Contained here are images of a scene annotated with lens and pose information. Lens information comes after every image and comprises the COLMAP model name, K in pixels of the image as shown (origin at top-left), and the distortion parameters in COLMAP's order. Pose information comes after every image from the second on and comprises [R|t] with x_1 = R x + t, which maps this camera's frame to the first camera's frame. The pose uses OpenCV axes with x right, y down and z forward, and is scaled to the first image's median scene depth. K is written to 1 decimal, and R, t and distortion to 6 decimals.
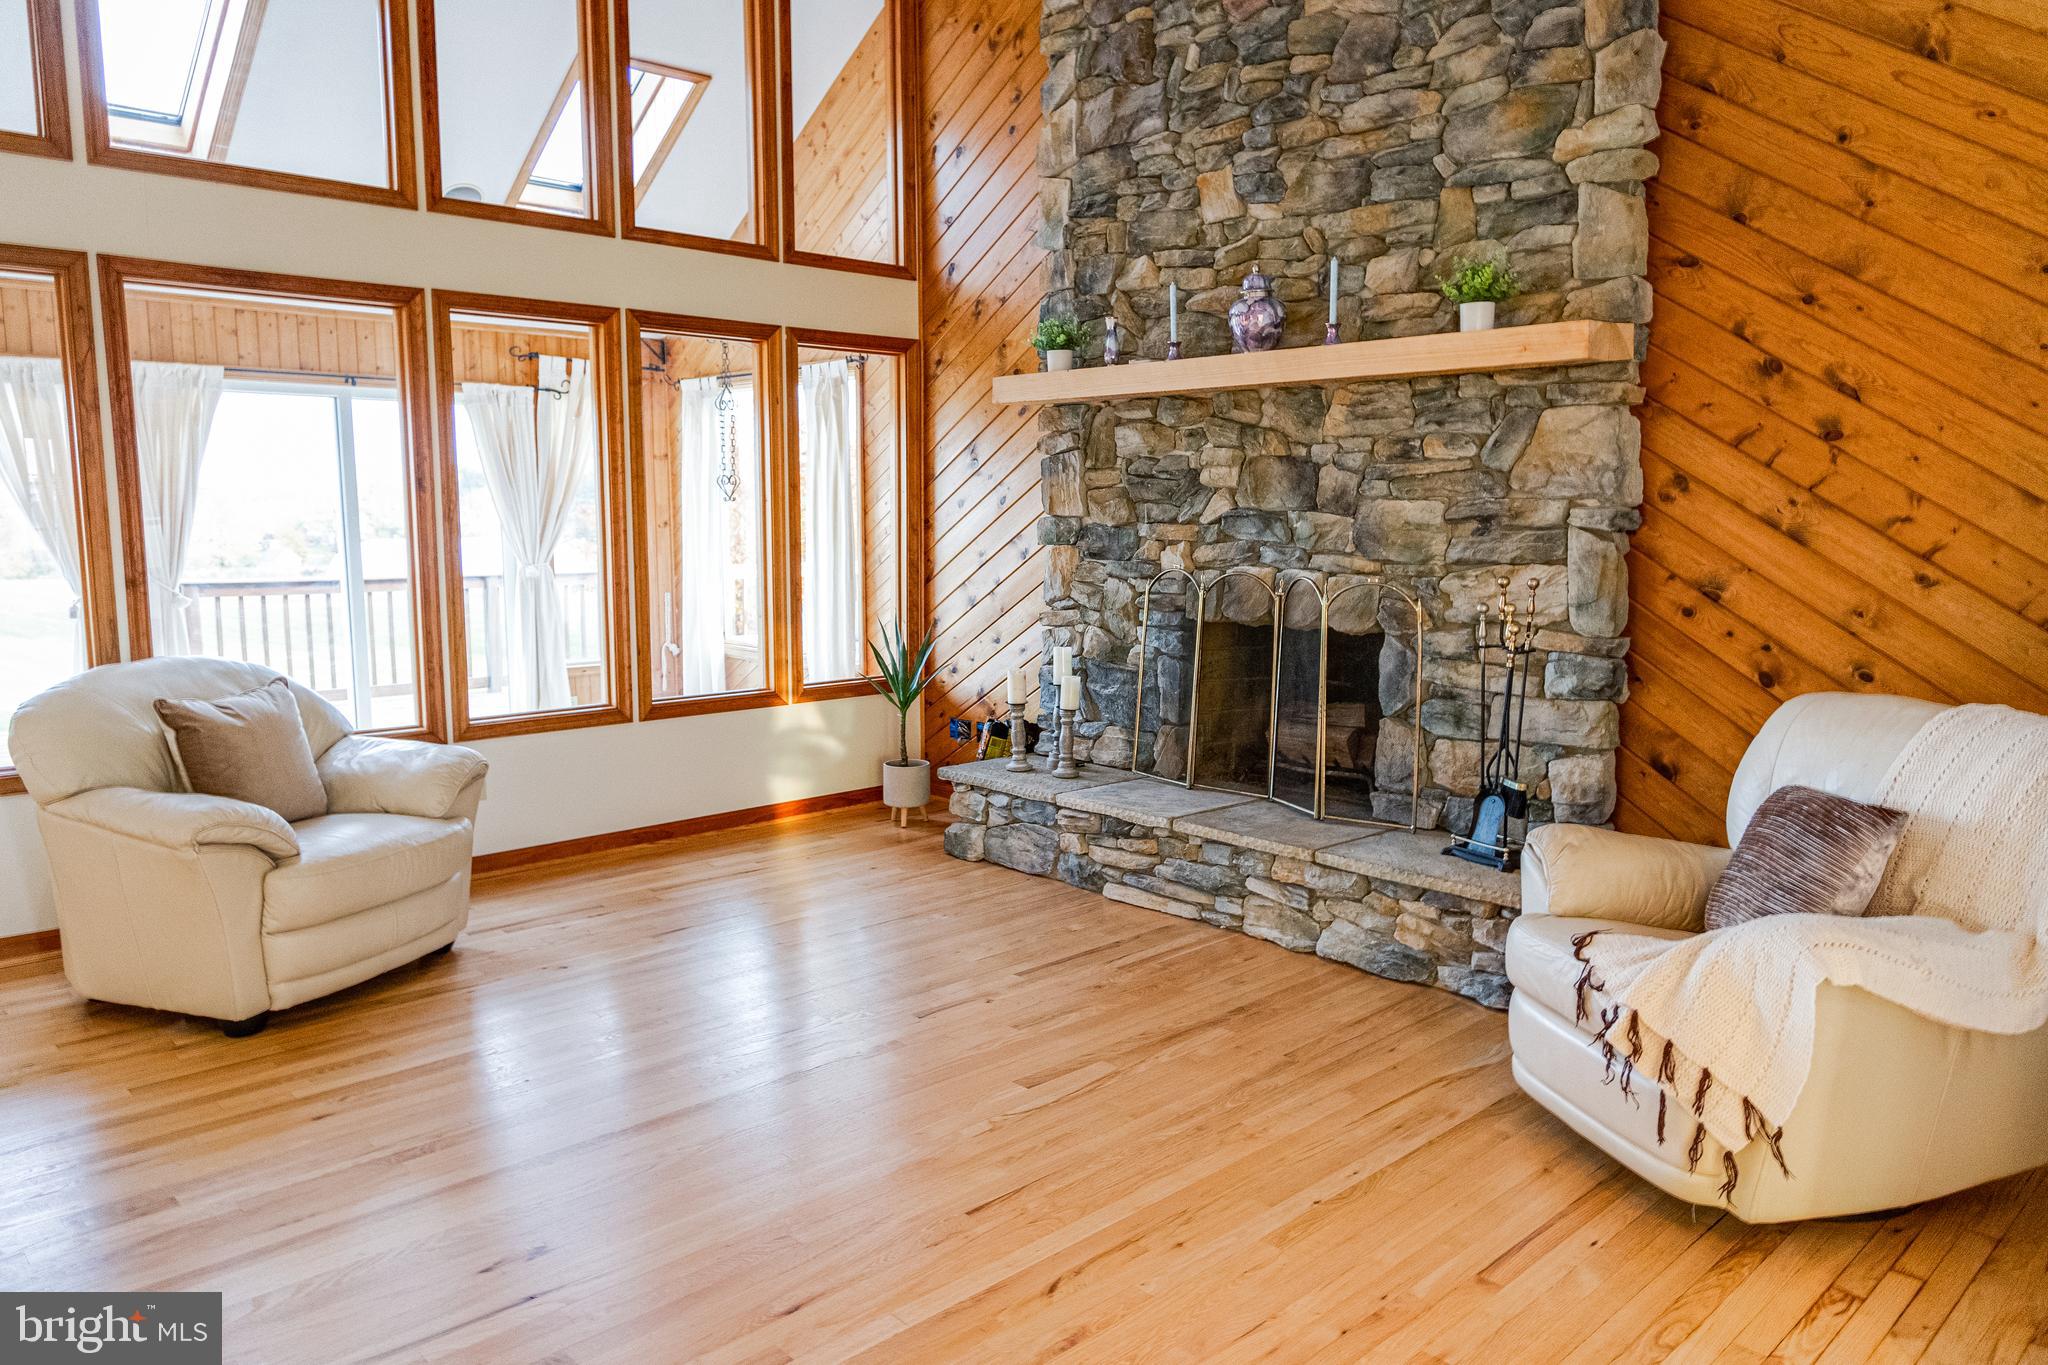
lens RADIAL K [[1404.8, 0, 1024.0], [0, 1404.8, 682.5], [0, 0, 1]] dist [0.021646, -0.002248]
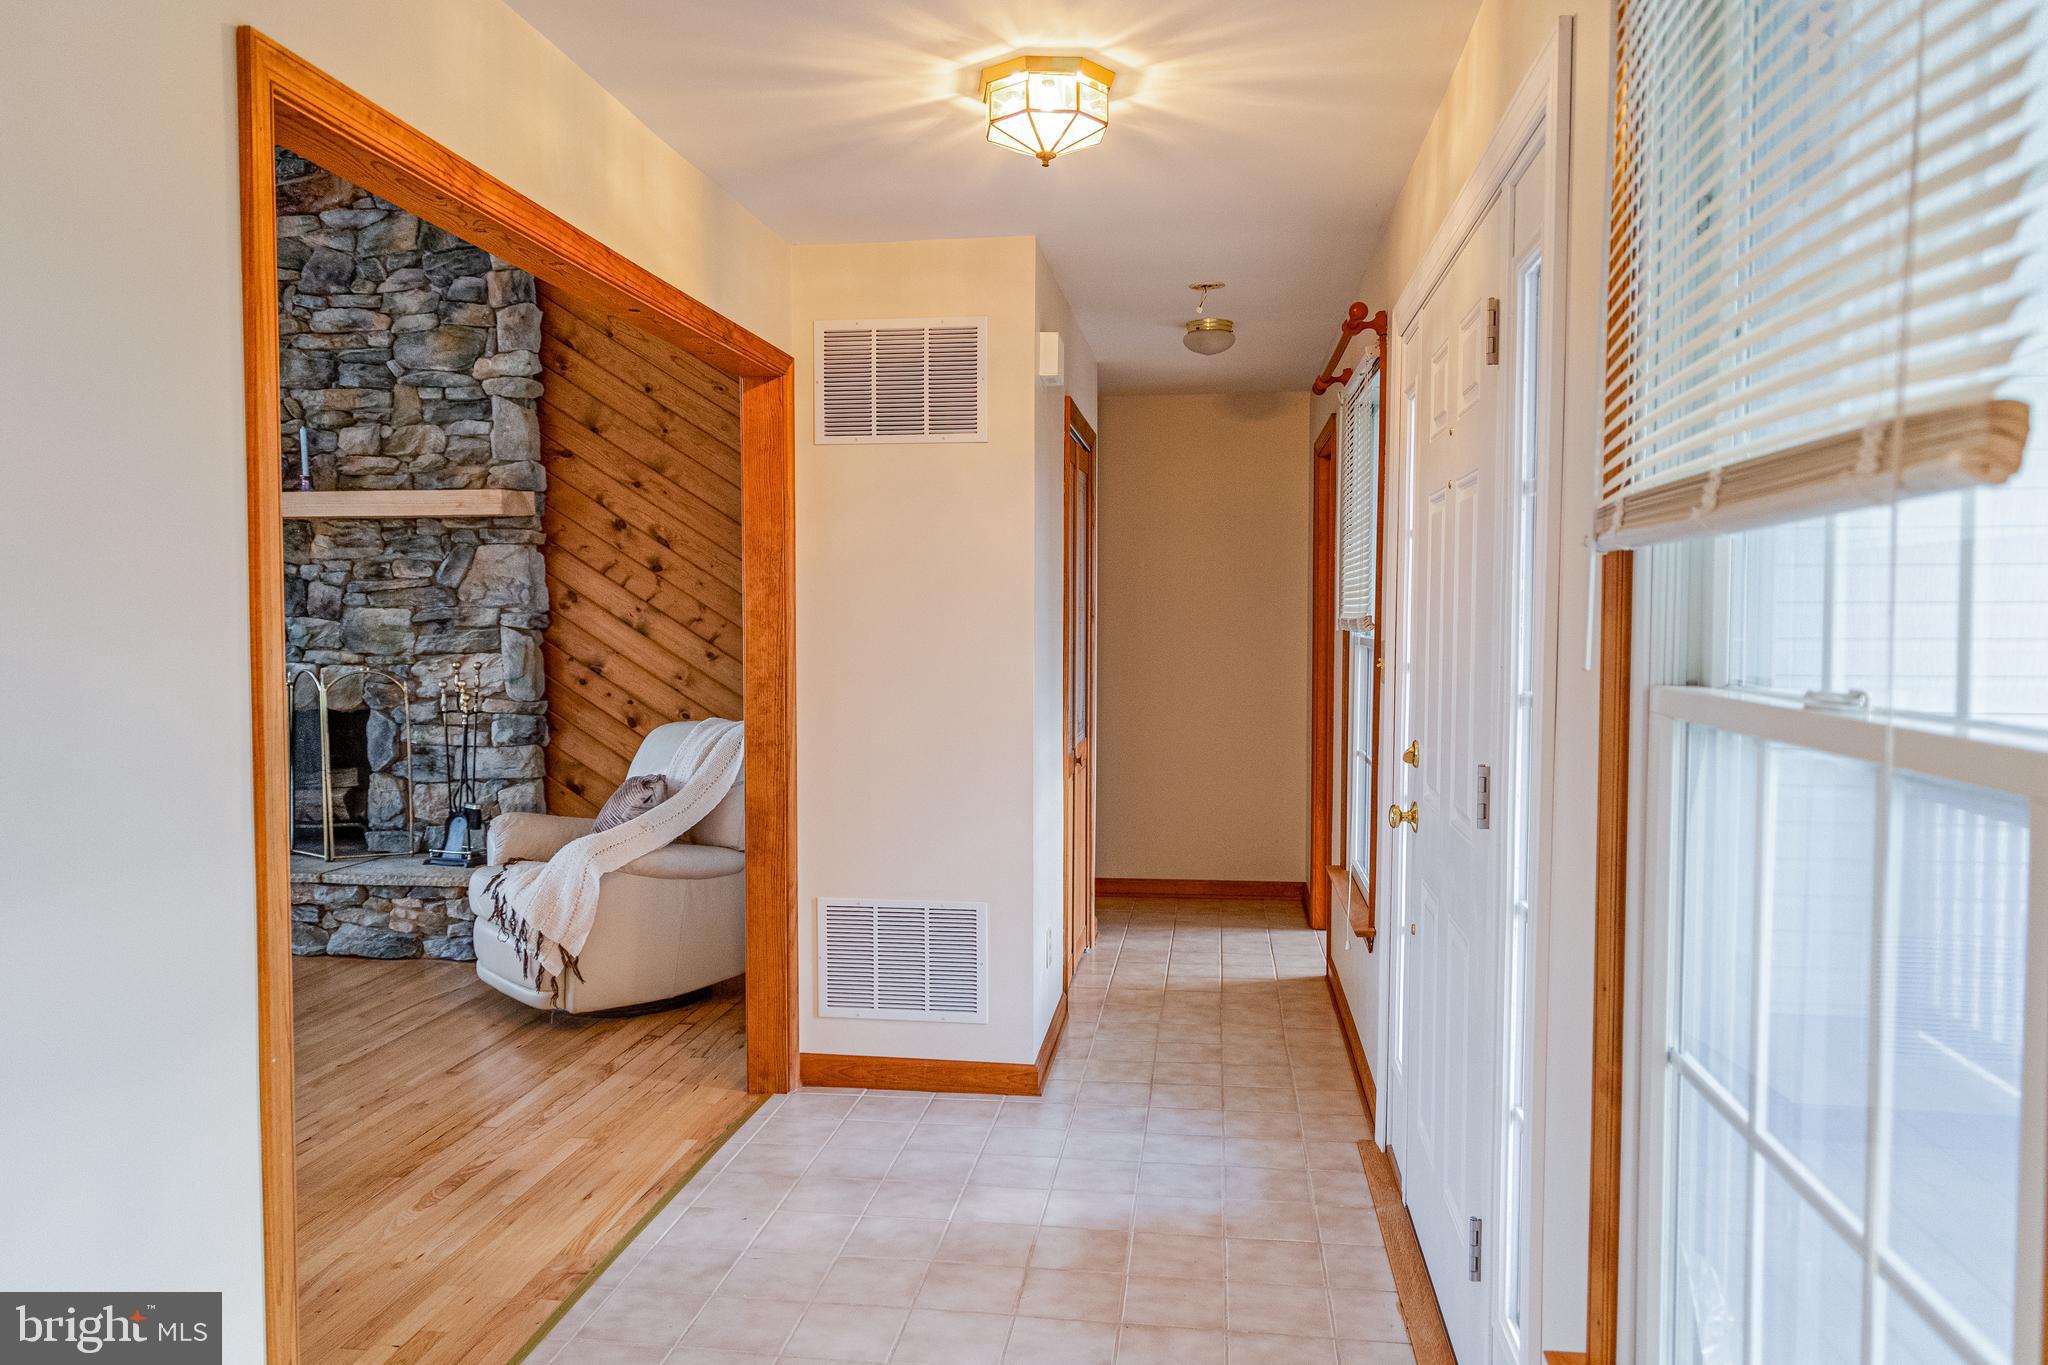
lens RADIAL K [[1414.3, 0, 1030.3], [0, 1414.3, 669.3], [0, 0, 1]] dist [0.003419, -0.001584]
pose [[0.774568, -0.028857, 0.631832, -0.111158], [0.083667, 0.994855, -0.057131, 0.061625], [-0.626933, 0.097115, 0.772997, -0.457688]]
